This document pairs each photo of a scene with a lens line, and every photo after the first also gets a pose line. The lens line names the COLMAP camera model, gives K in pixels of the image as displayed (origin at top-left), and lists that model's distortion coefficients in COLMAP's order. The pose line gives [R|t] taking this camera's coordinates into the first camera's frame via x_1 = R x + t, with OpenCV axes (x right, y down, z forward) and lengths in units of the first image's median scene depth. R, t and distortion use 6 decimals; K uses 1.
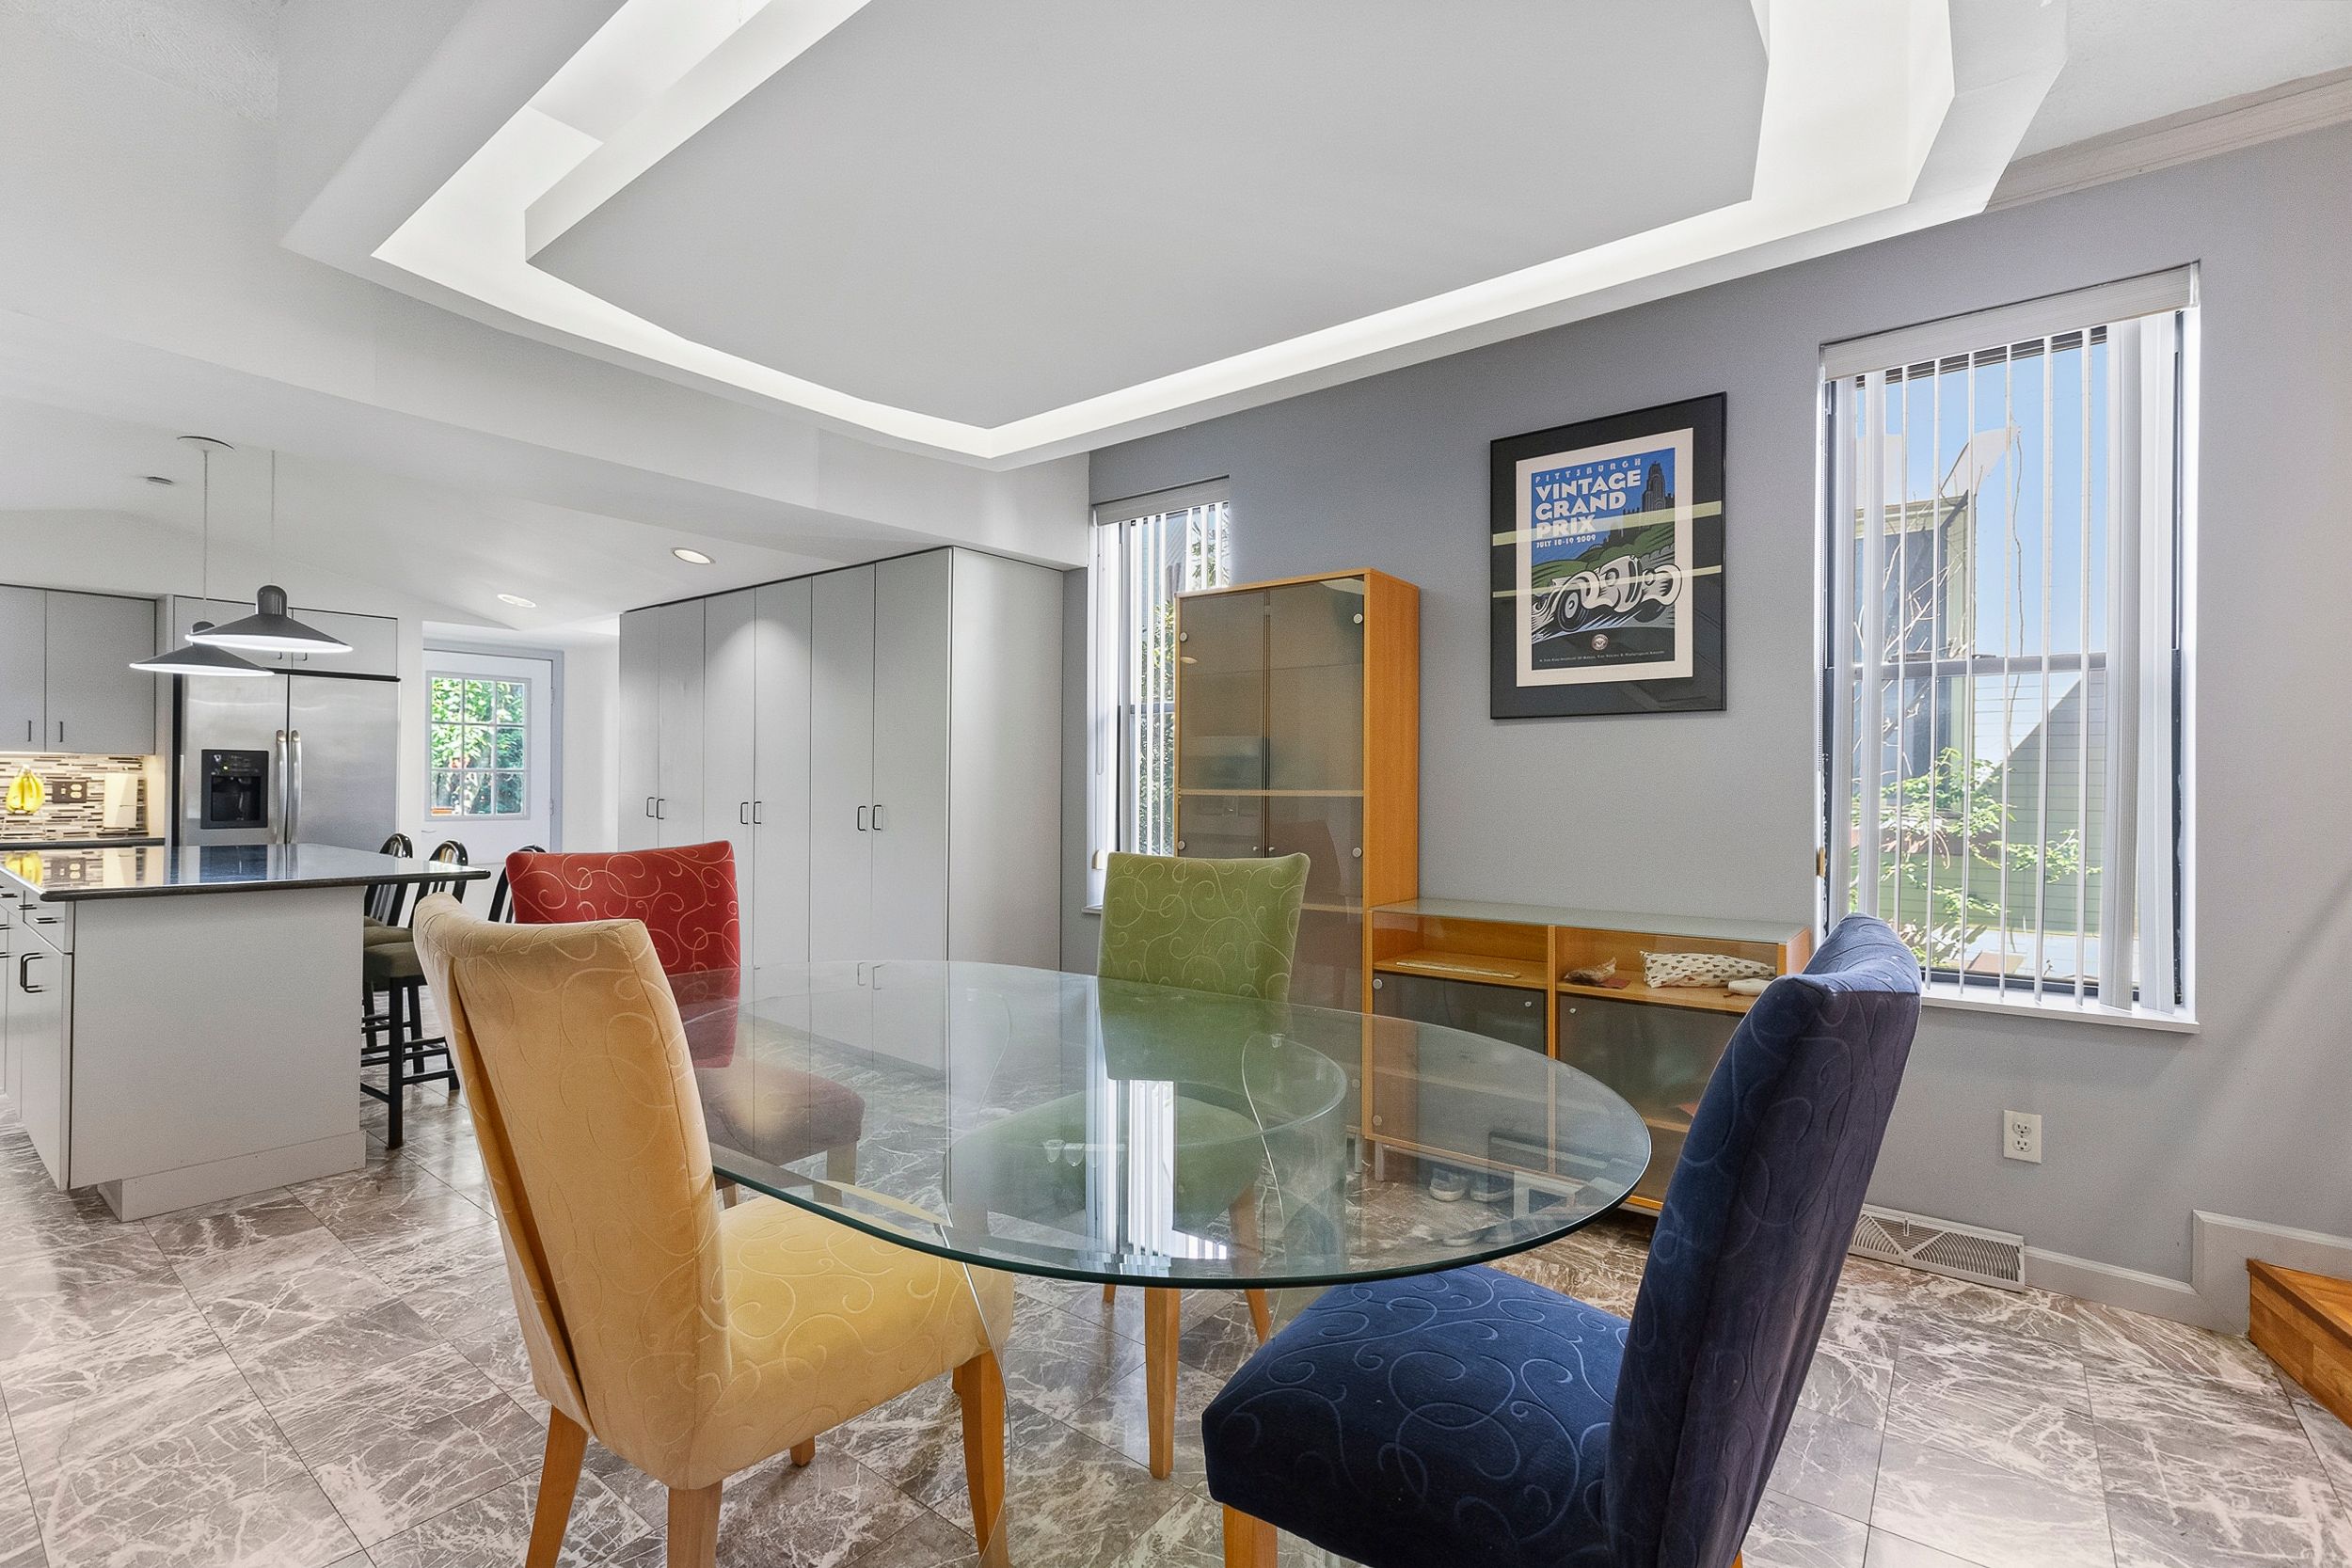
lens RADIAL K [[1044.5, 0, 1165.6], [0, 1044.5, 781.6], [0, 0, 1]] dist [-0.004452, -0.000076]
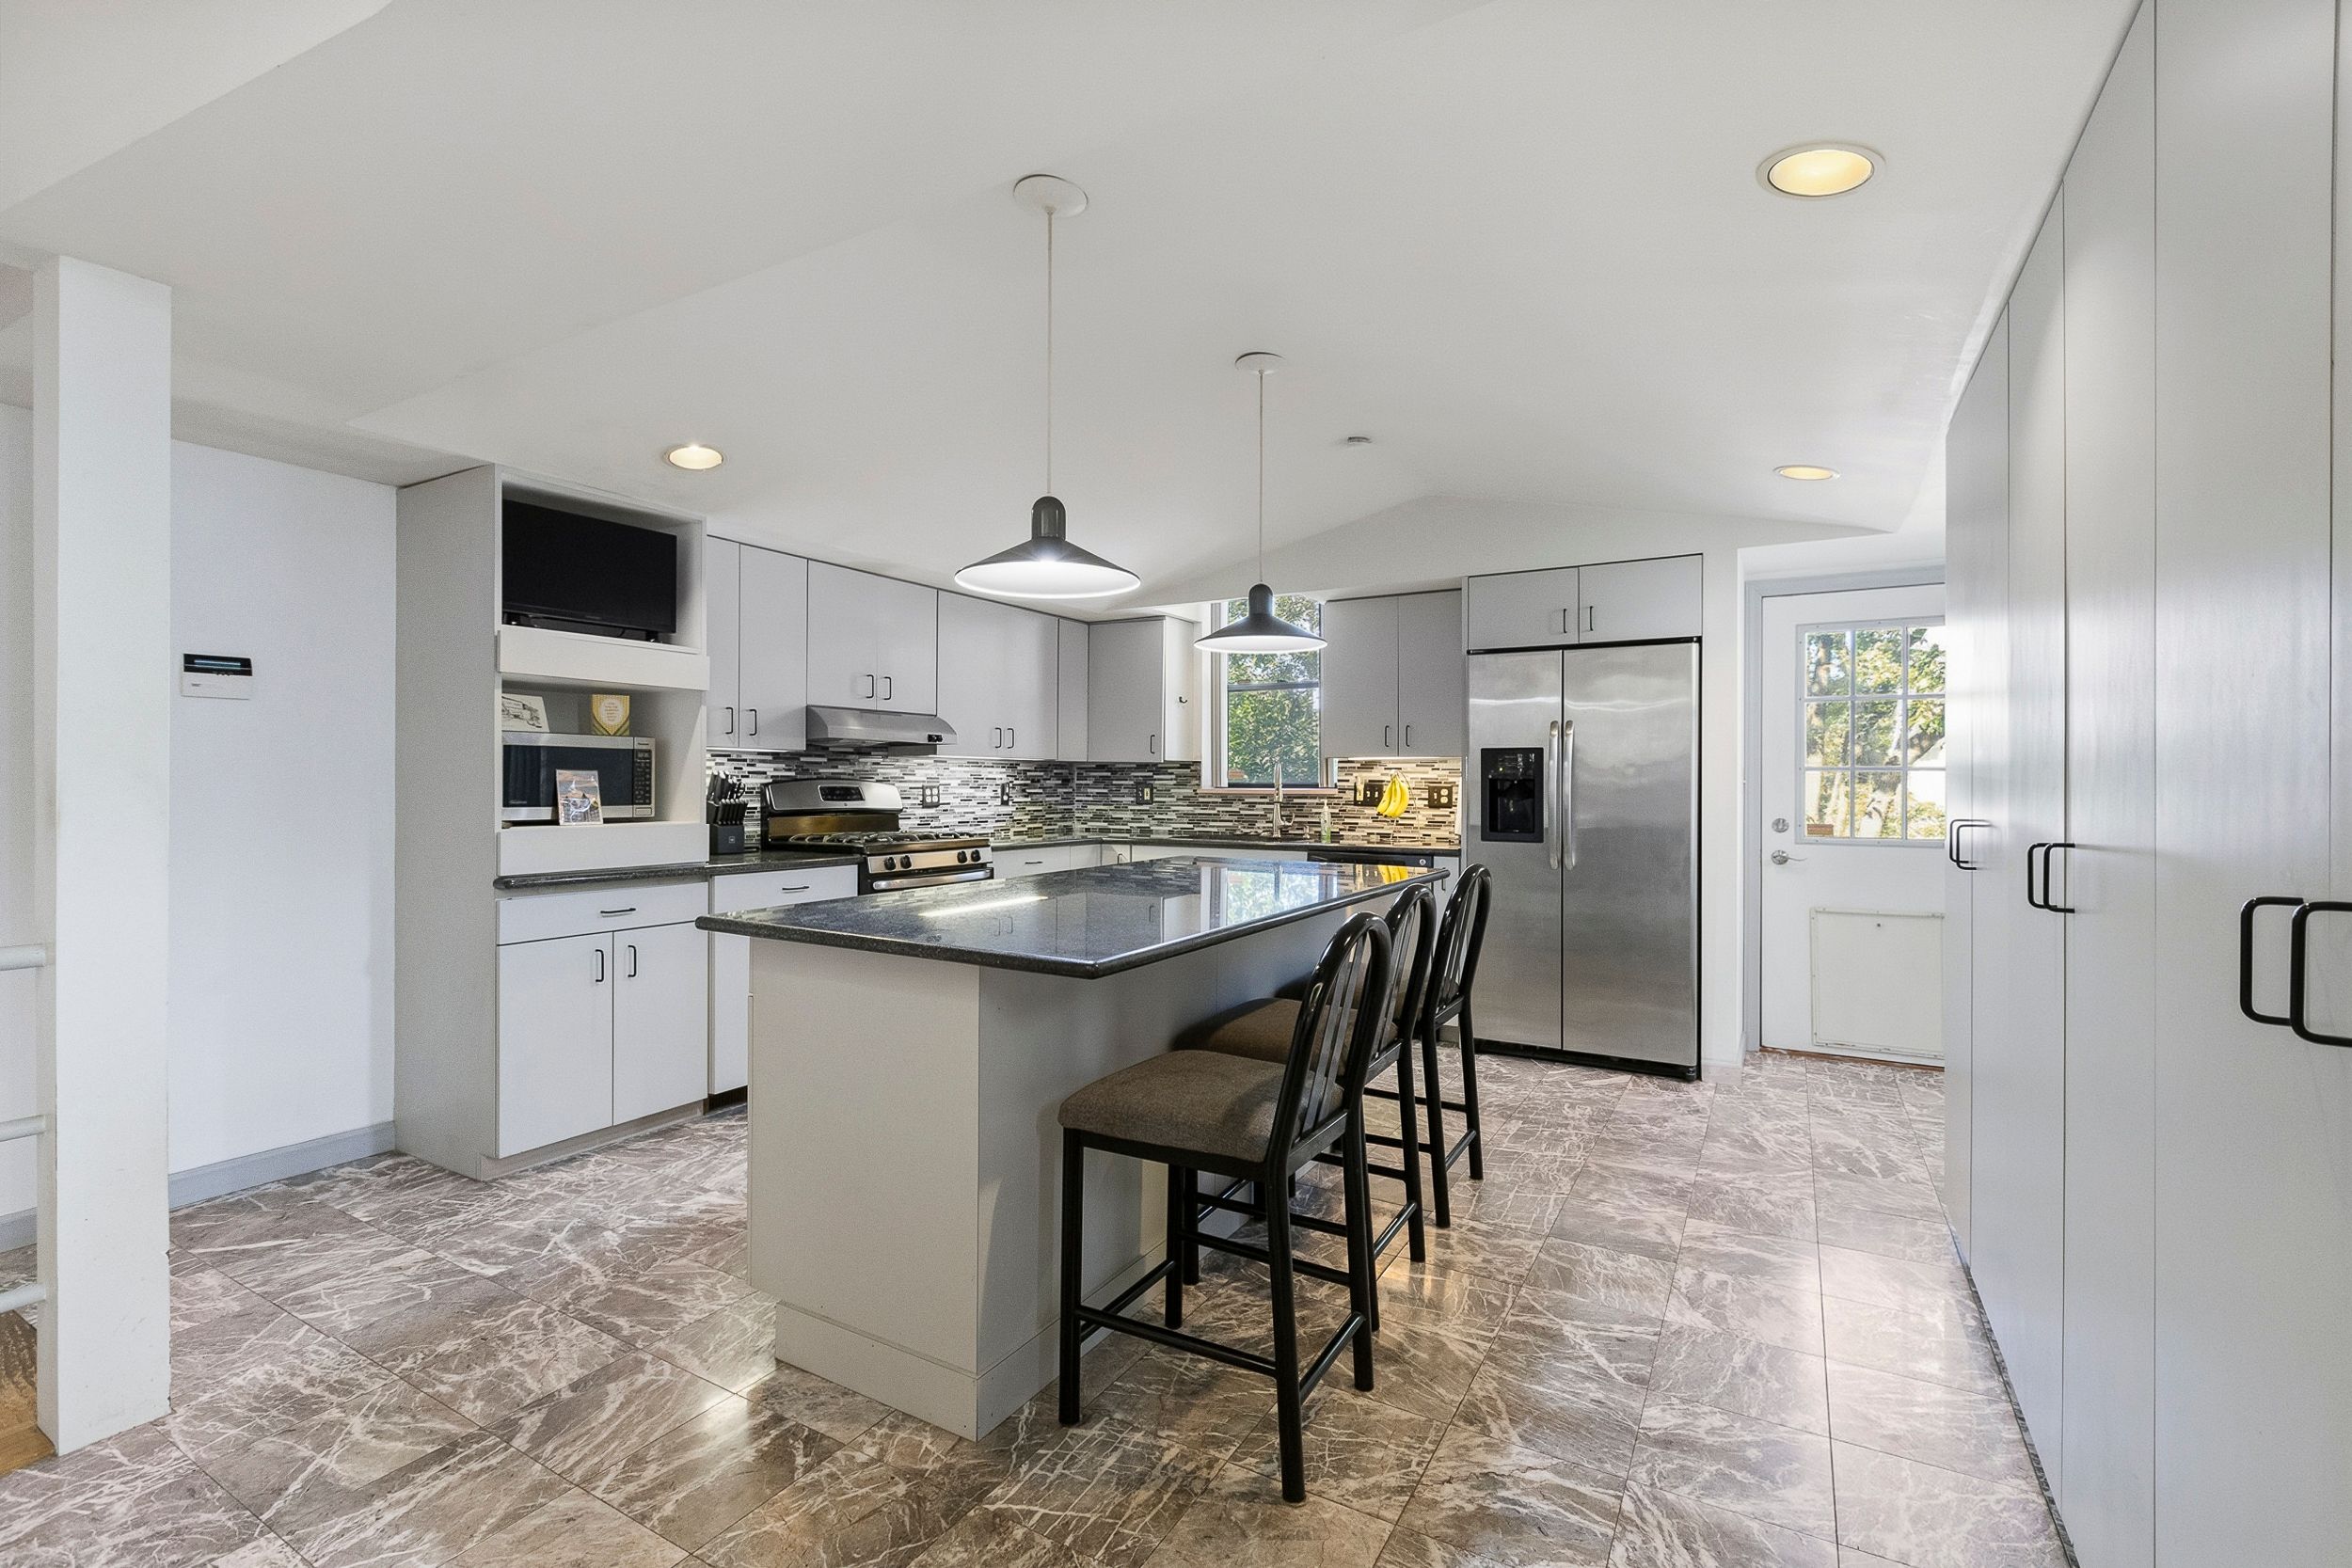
lens RADIAL K [[1041.4, 0, 1180.5], [0, 1041.4, 782.5], [0, 0, 1]] dist [0.006500, -0.005231]
pose [[0.138313, -0.006891, -0.990365, -0.171246], [0.001310, 0.999976, -0.006775, 0.004421], [0.990388, -0.000360, 0.138318, 1.035216]]
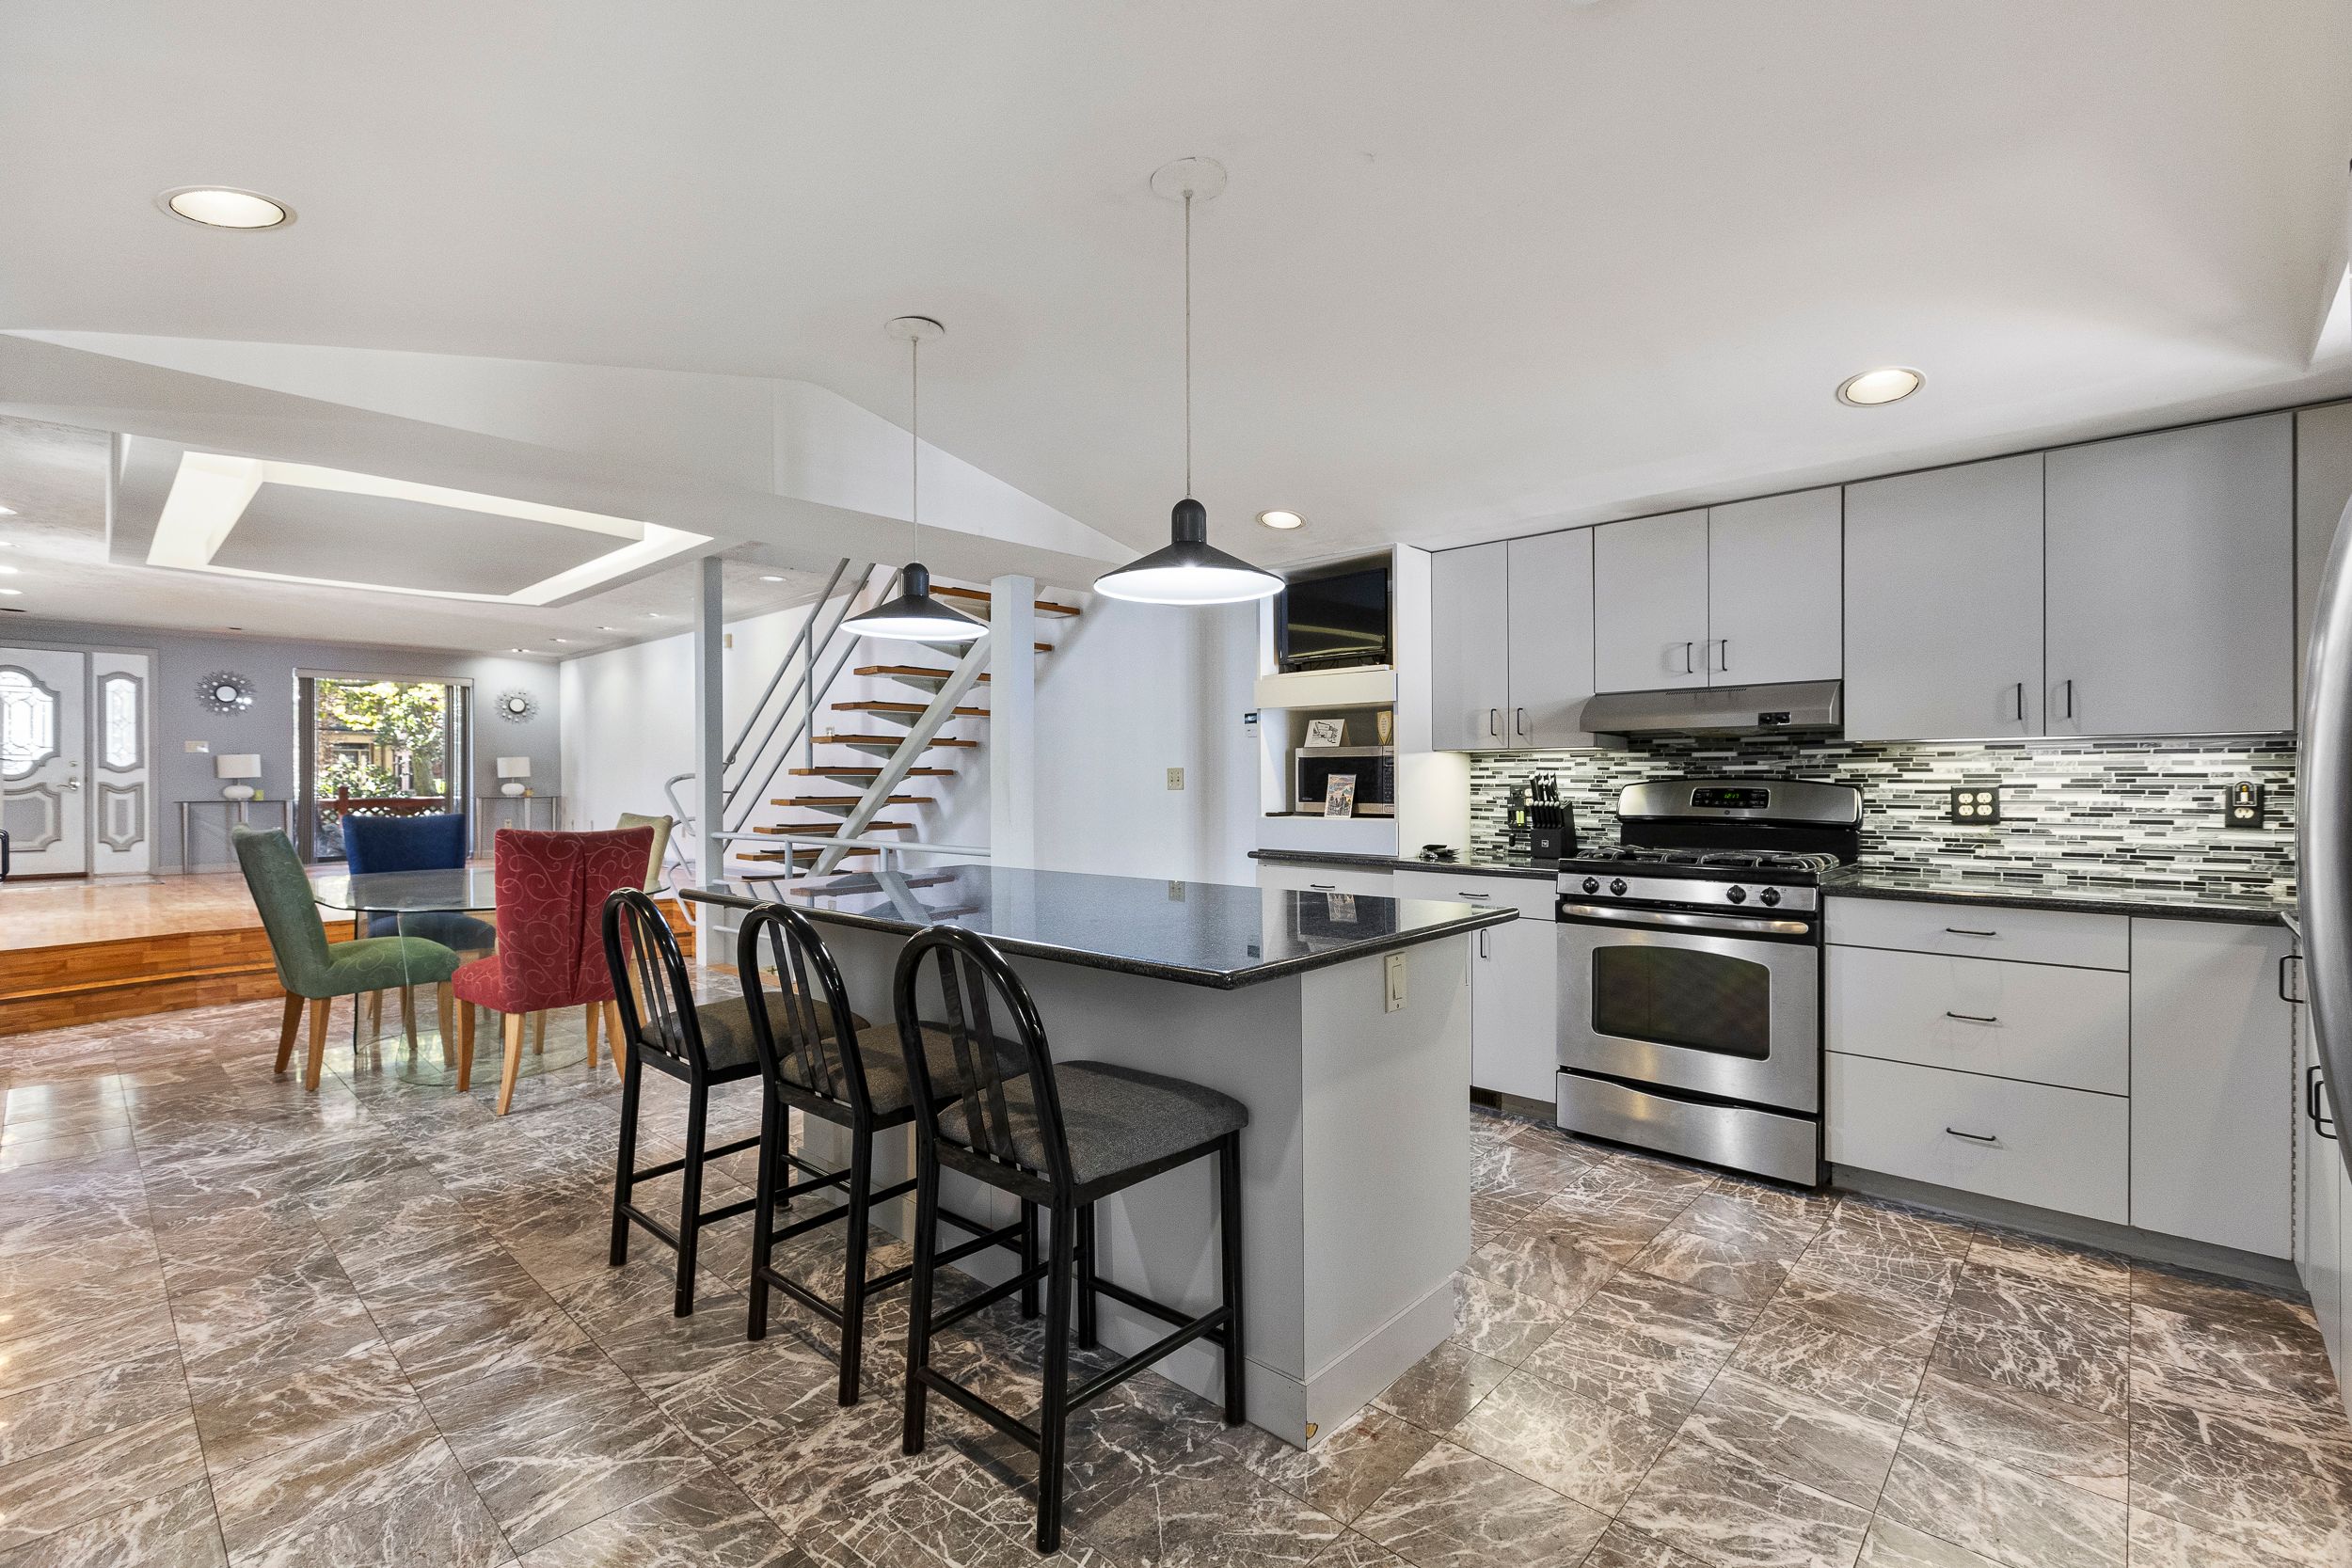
lens RADIAL K [[1041.4, 0, 1180.5], [0, 1041.4, 782.5], [0, 0, 1]] dist [0.006500, -0.005231]
pose [[-0.996856, -0.003449, 0.079164, -1.201467], [-0.003510, 0.999994, -0.000629, -0.004391], [-0.079161, -0.000905, -0.996861, 1.944004]]
